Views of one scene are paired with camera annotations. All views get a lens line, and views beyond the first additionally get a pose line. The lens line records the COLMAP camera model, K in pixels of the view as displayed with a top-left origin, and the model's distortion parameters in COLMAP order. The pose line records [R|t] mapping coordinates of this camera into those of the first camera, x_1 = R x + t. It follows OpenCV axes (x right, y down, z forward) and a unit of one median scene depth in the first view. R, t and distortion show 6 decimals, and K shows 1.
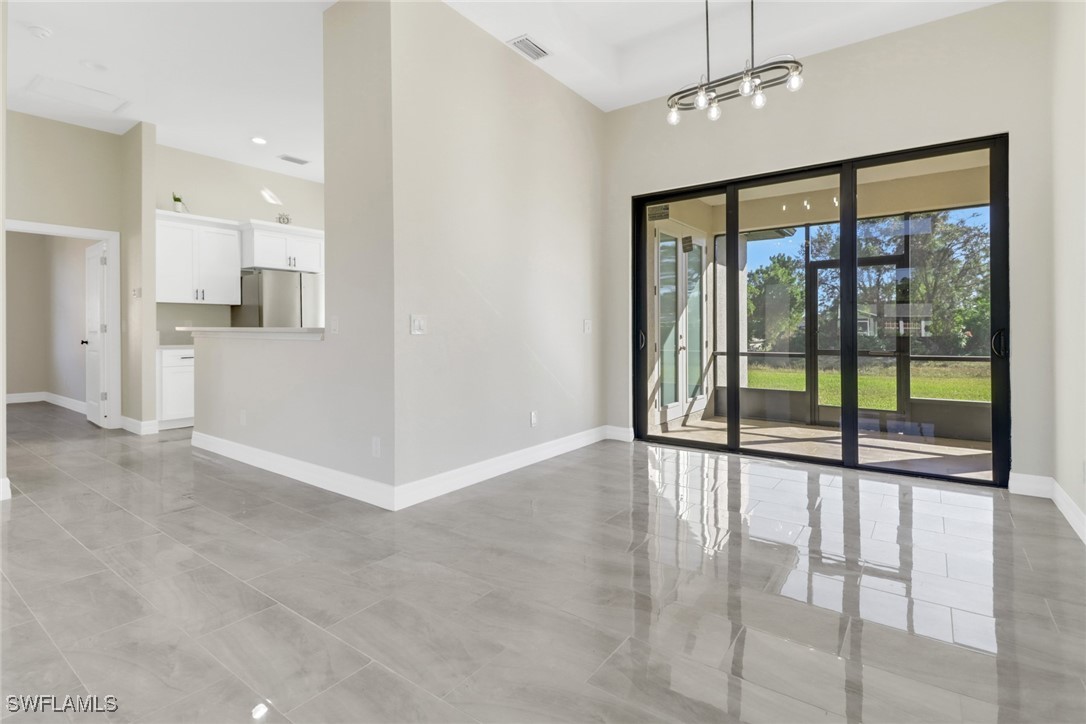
lens RADIAL K [[525.4, 0, 539.3], [0, 525.4, 329.4], [0, 0, 1]] dist [0.003276, 0.000157]
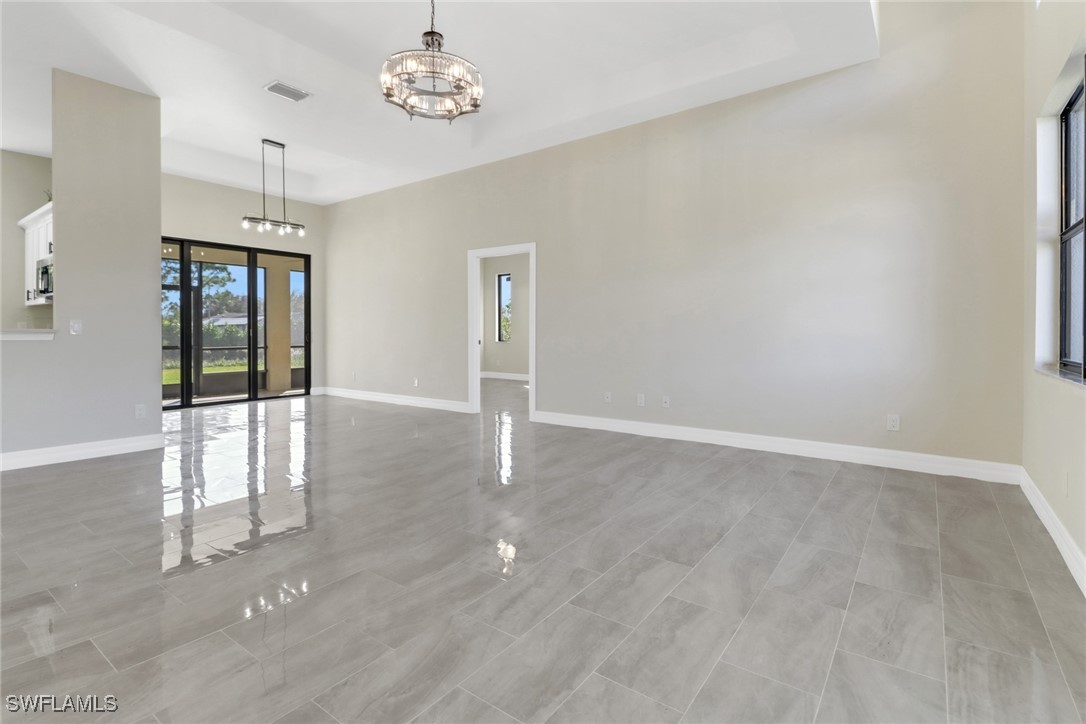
lens RADIAL K [[528.9, 0, 544.0], [0, 528.9, 340.5], [0, 0, 1]] dist [-0.004829, -0.001144]
pose [[-0.009698, -0.012284, 0.999878, -1.049410], [-0.003635, 0.999918, 0.012249, 0.002973], [-0.999946, -0.003516, -0.009742, -0.065877]]
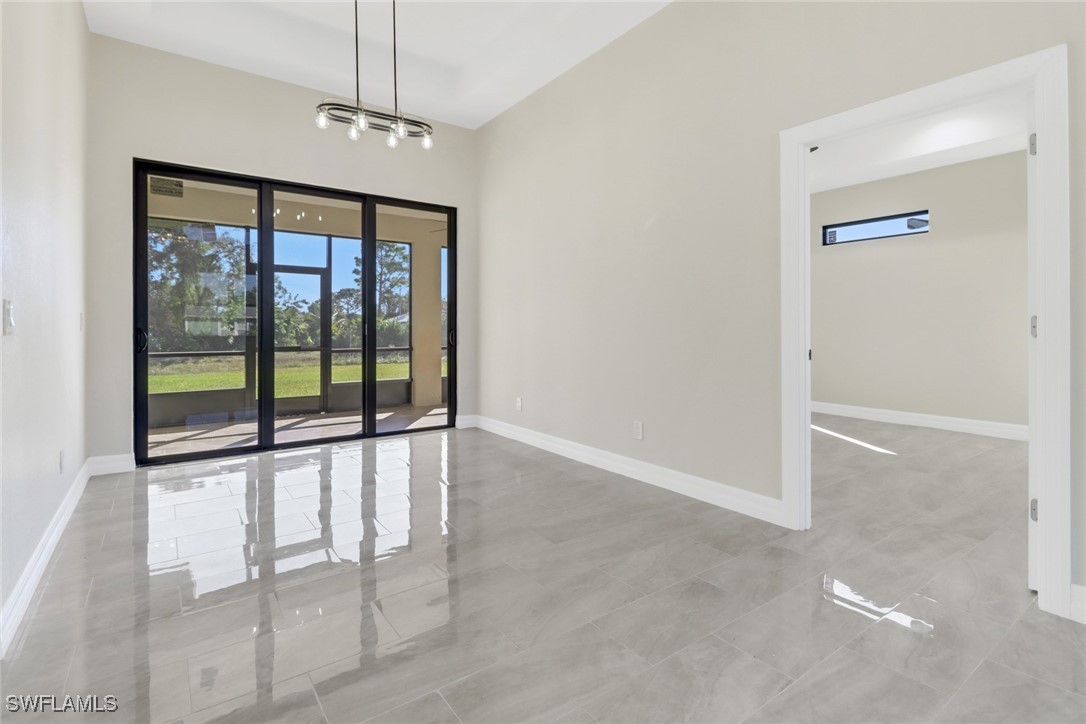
lens RADIAL K [[516.4, 0, 539.1], [0, 516.4, 331.0], [0, 0, 1]] dist [-0.000113, 0.000025]
pose [[0.298638, -0.001357, 0.954365, -0.345991], [-0.004289, 0.999987, 0.002764, 0.001067], [-0.954357, -0.004919, 0.298628, 0.175935]]
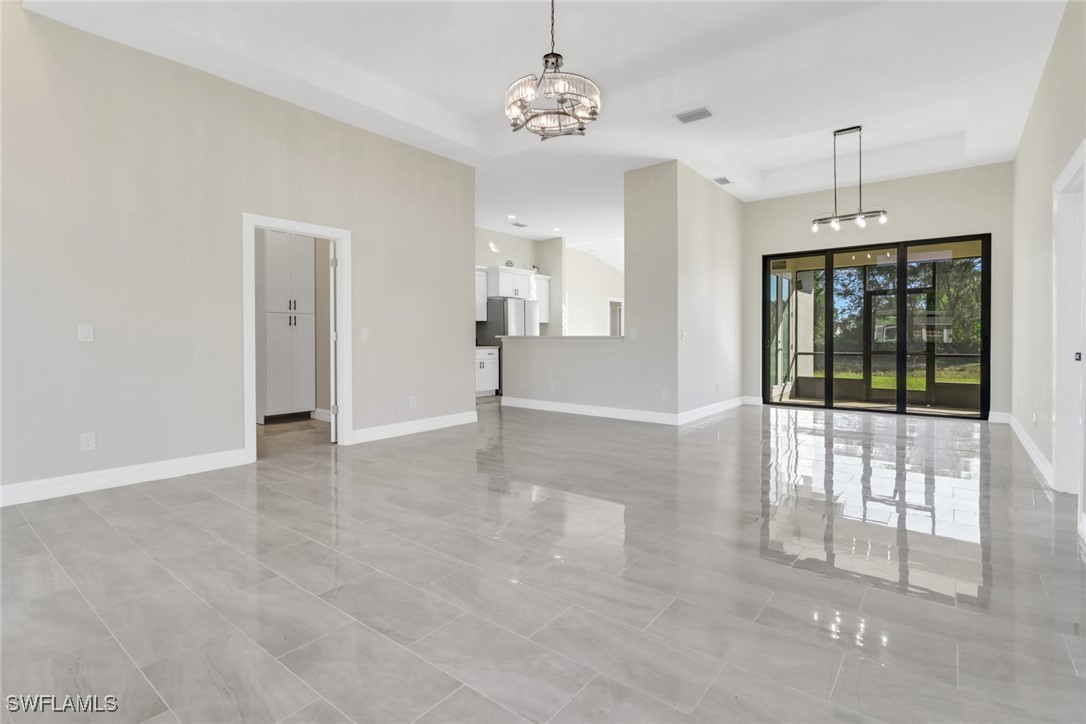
lens RADIAL K [[518.8, 0, 533.8], [0, 518.8, 343.7], [0, 0, 1]] dist [0.001801, -0.008404]
pose [[0.999130, 0.000915, -0.041687, -0.424577], [-0.000352, 0.999909, 0.013497, -0.000243], [0.041696, -0.013470, 0.999040, -0.585404]]
